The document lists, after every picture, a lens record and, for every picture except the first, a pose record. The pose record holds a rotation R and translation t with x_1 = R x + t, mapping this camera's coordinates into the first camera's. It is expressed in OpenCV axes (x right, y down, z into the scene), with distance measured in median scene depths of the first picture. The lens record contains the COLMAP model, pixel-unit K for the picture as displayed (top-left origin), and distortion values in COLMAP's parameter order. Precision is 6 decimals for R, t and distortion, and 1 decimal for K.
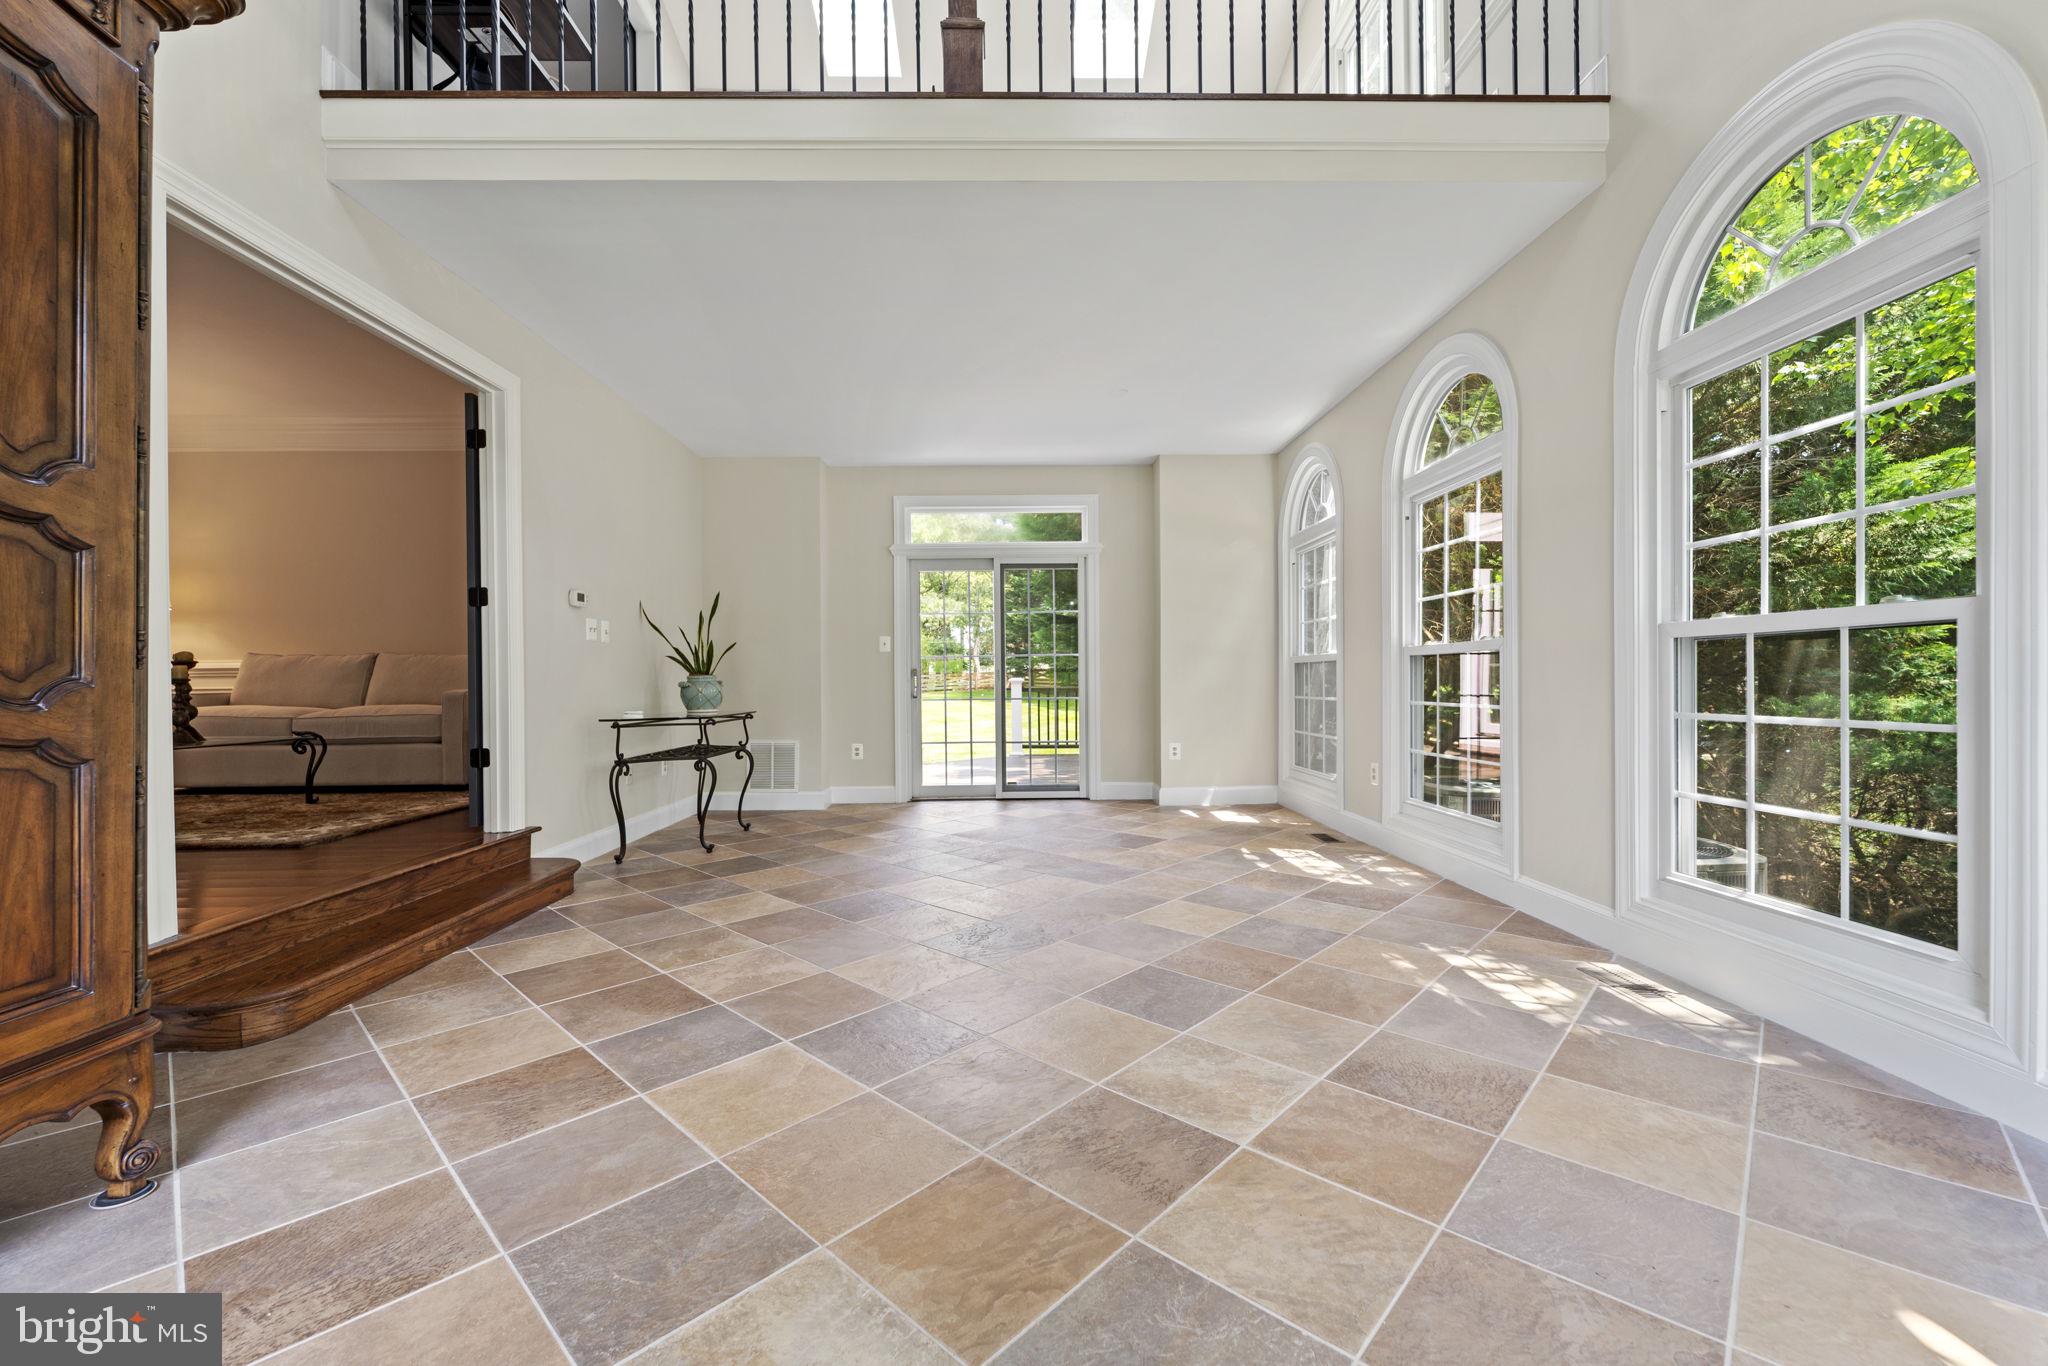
lens RADIAL K [[815.8, 0, 1016.6], [0, 815.8, 679.7], [0, 0, 1]] dist [0.002519, -0.002626]
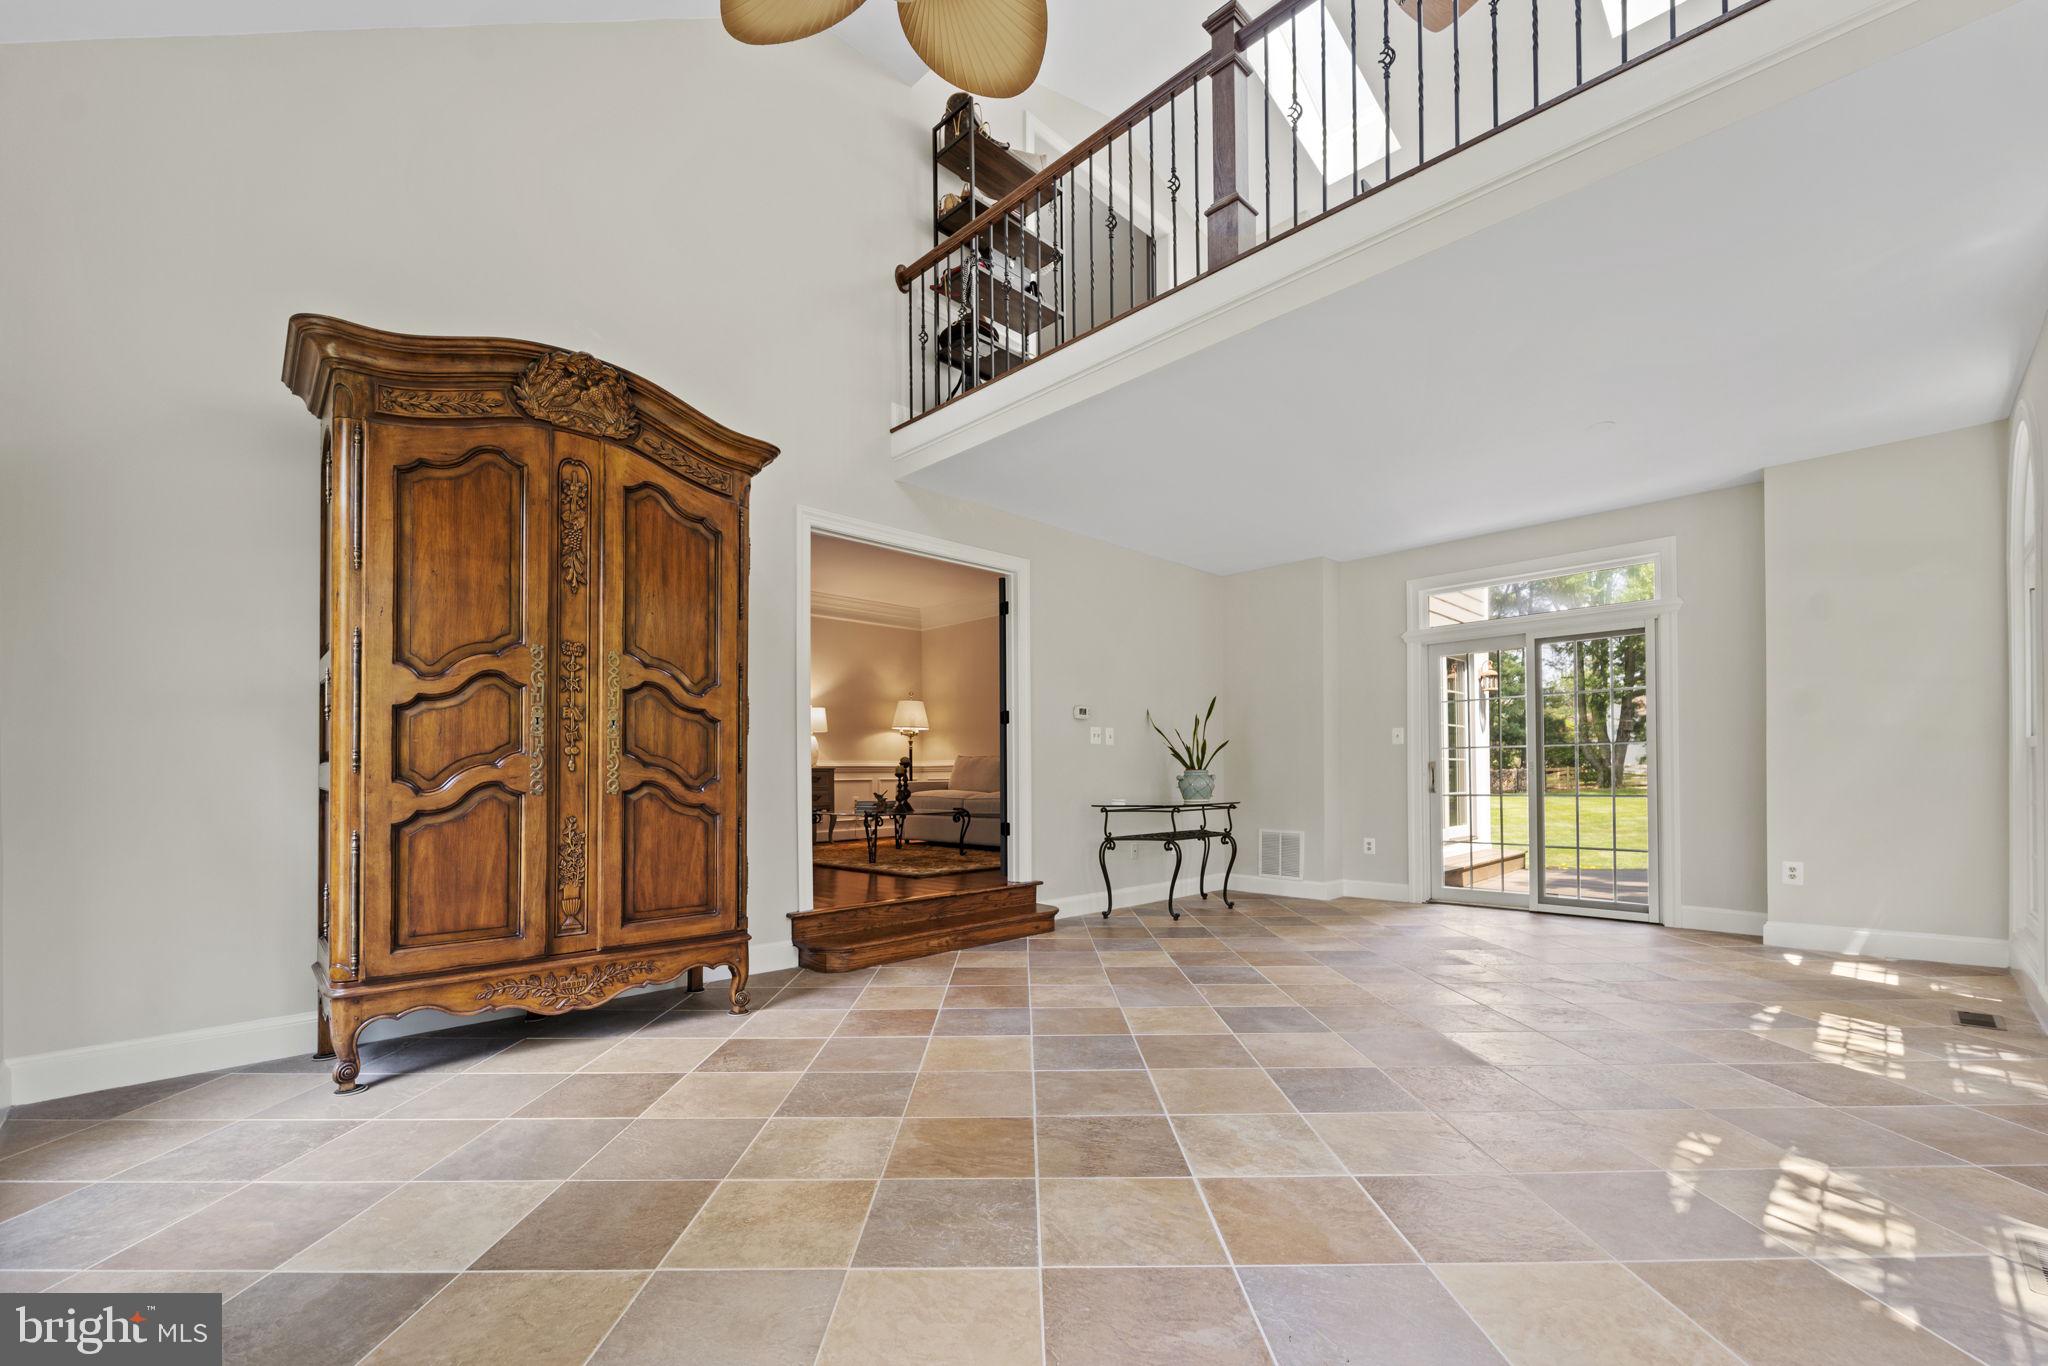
lens RADIAL K [[843.1, 0, 1025.5], [0, 843.1, 761.6], [0, 0, 1]] dist [-0.003789, -0.000867]
pose [[0.694073, -0.009269, -0.719845, 0.441487], [0.002679, 0.999943, -0.010293, -0.007960], [0.719900, 0.005215, 0.694058, -0.010591]]
